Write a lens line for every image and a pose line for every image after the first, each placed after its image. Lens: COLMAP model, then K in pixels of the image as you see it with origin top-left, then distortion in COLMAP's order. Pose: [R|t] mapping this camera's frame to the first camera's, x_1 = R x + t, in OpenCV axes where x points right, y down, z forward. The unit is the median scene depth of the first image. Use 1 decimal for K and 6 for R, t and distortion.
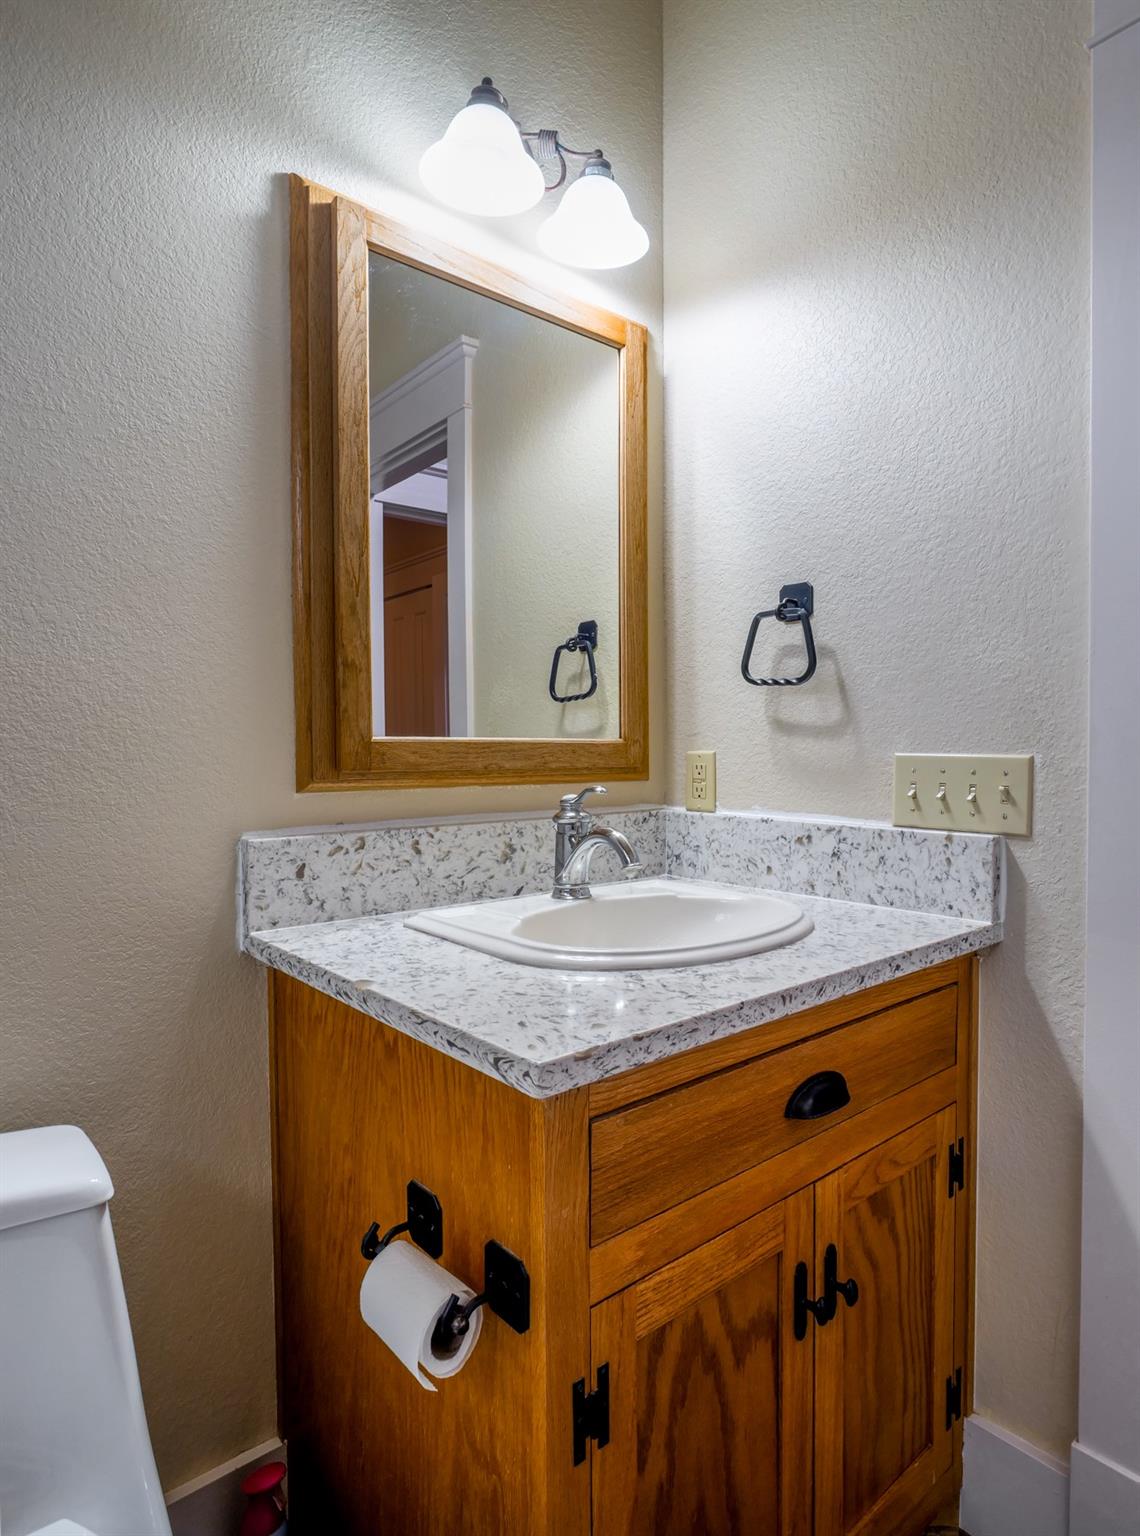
lens RADIAL K [[838.5, 0, 571.2], [0, 838.5, 765.8], [0, 0, 1]] dist [-0.037460, 0.001801]
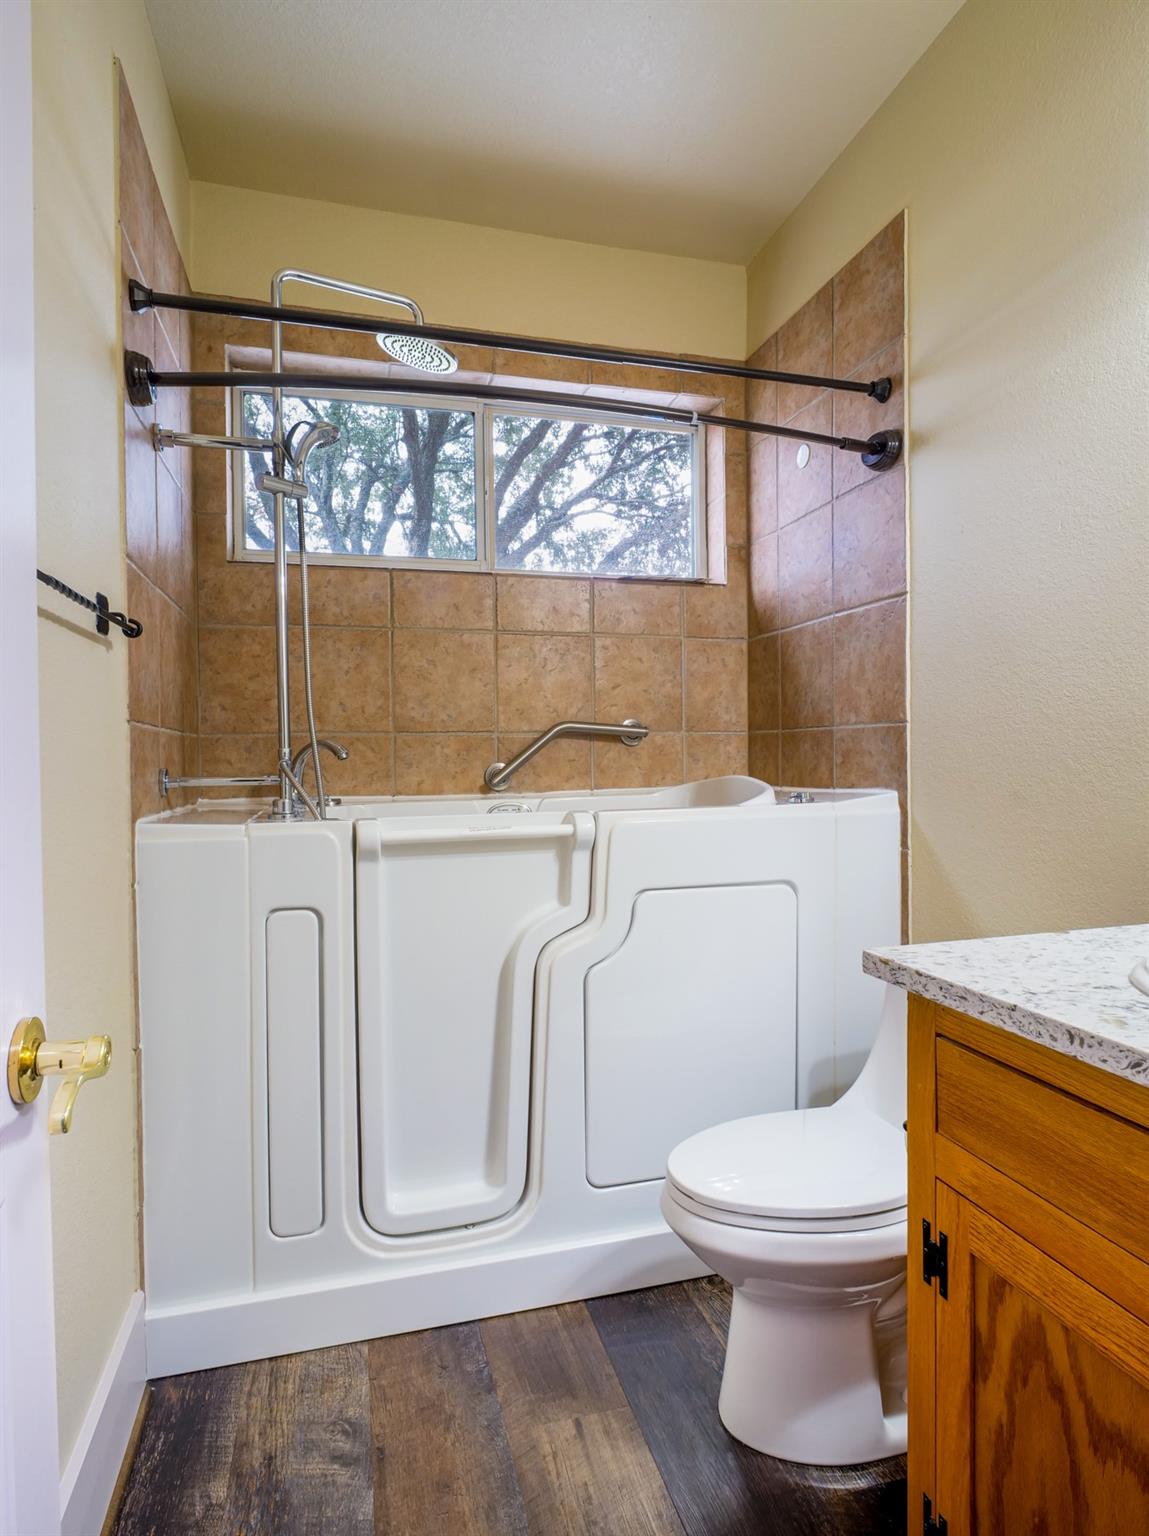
lens RADIAL K [[830.5, 0, 573.1], [0, 830.5, 768.2], [0, 0, 1]] dist [-0.001165, -0.000146]
pose [[-0.414524, 0.025763, -0.909674, 1.331780], [0.010272, 0.999668, 0.023631, -0.029003], [0.909981, 0.000452, -0.414651, 0.939062]]
